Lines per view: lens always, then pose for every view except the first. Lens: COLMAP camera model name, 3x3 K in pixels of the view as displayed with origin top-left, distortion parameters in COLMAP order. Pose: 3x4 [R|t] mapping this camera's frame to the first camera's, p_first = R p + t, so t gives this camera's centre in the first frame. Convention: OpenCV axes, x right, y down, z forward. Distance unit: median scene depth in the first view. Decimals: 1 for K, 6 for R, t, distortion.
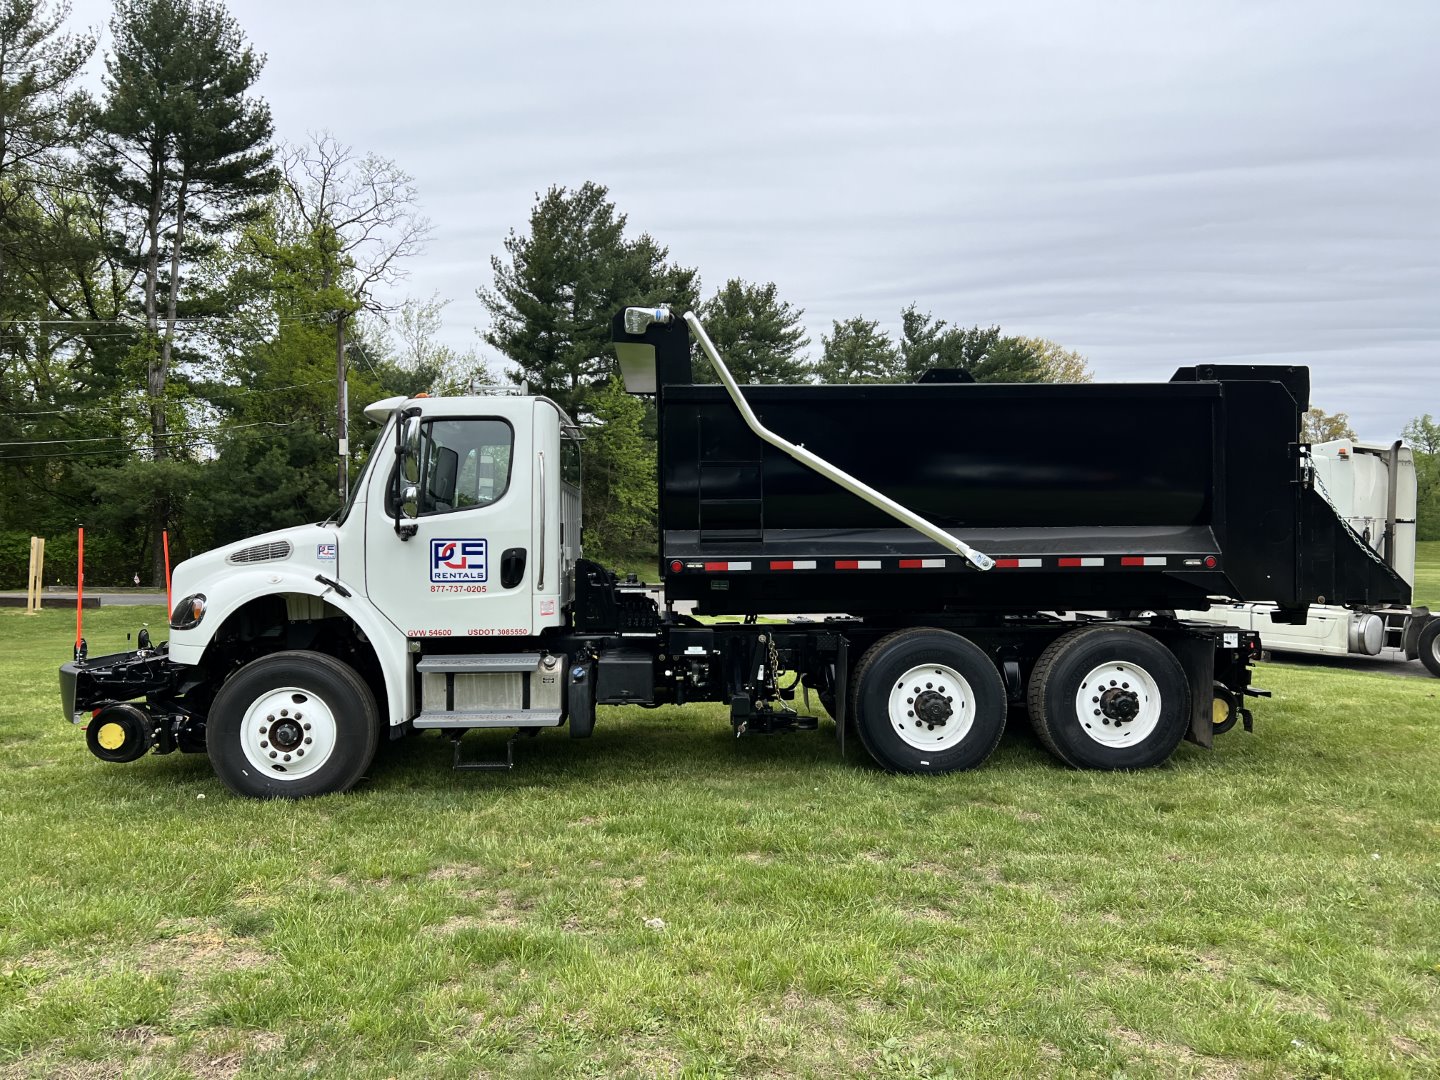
lens RADIAL K [[1078.0, 0, 725.0], [0, 1078.0, 520.5], [0, 0, 1]] dist [0.070510, -0.070879]
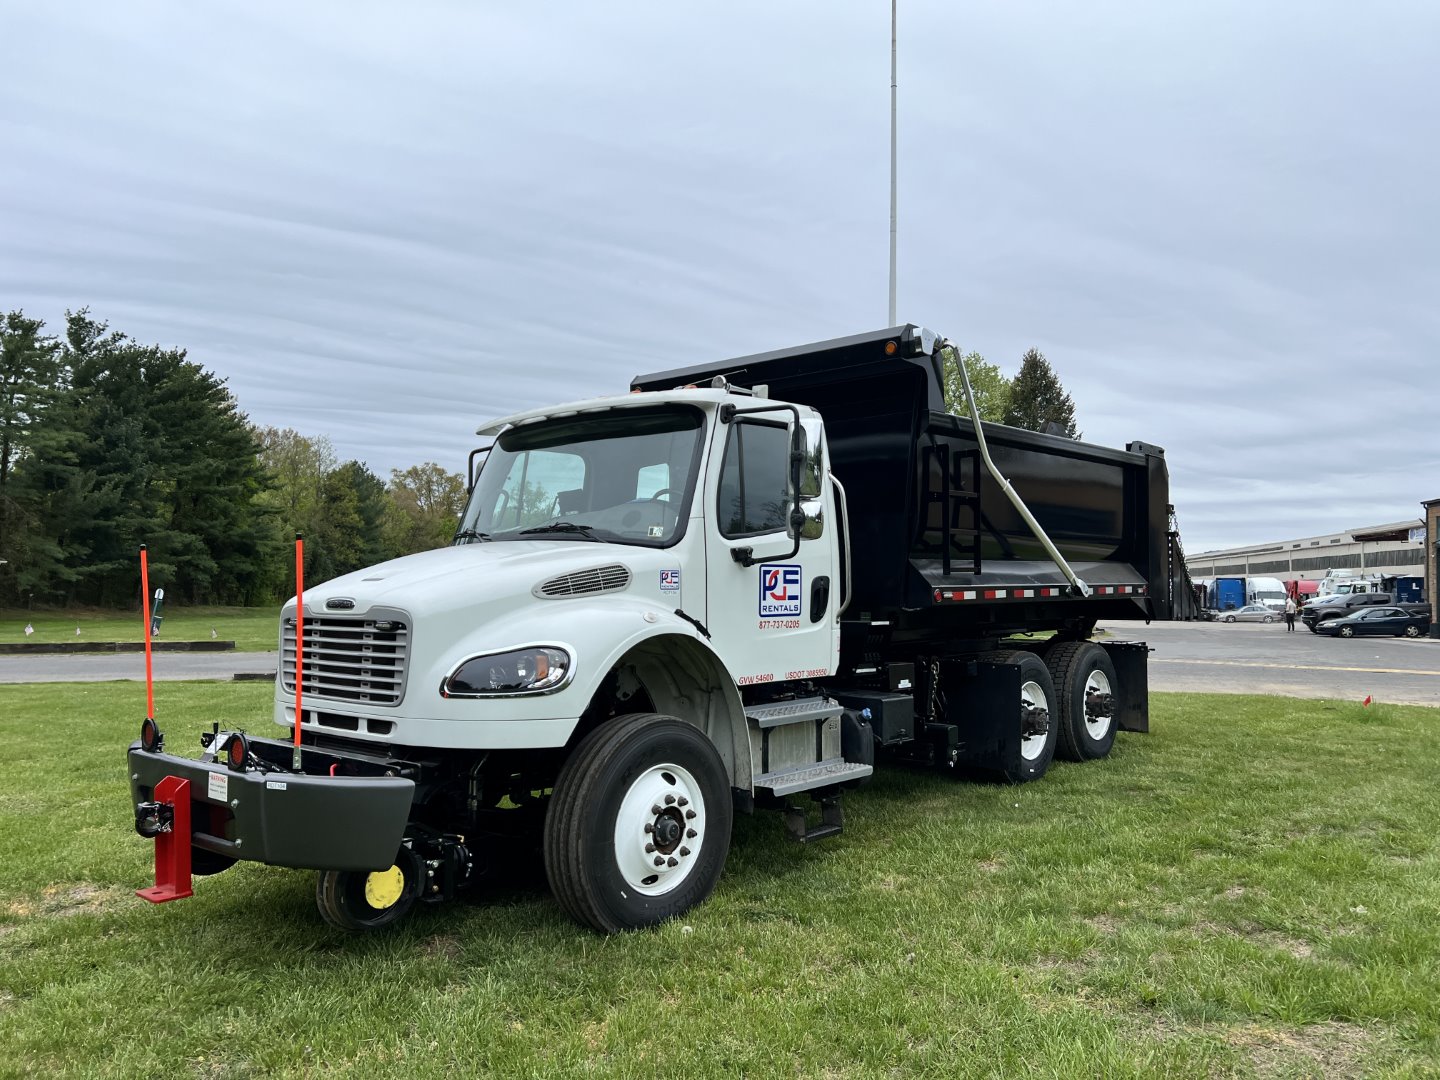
lens RADIAL K [[1085.7, 0, 720.0], [0, 1085.7, 540.0], [0, 0, 1]] dist [0.083389, -0.093991]
pose [[0.691996, 0.031597, 0.721210, -0.881972], [-0.011974, 0.999407, -0.032296, 0.025645], [-0.721802, 0.013712, 0.691964, 0.454441]]
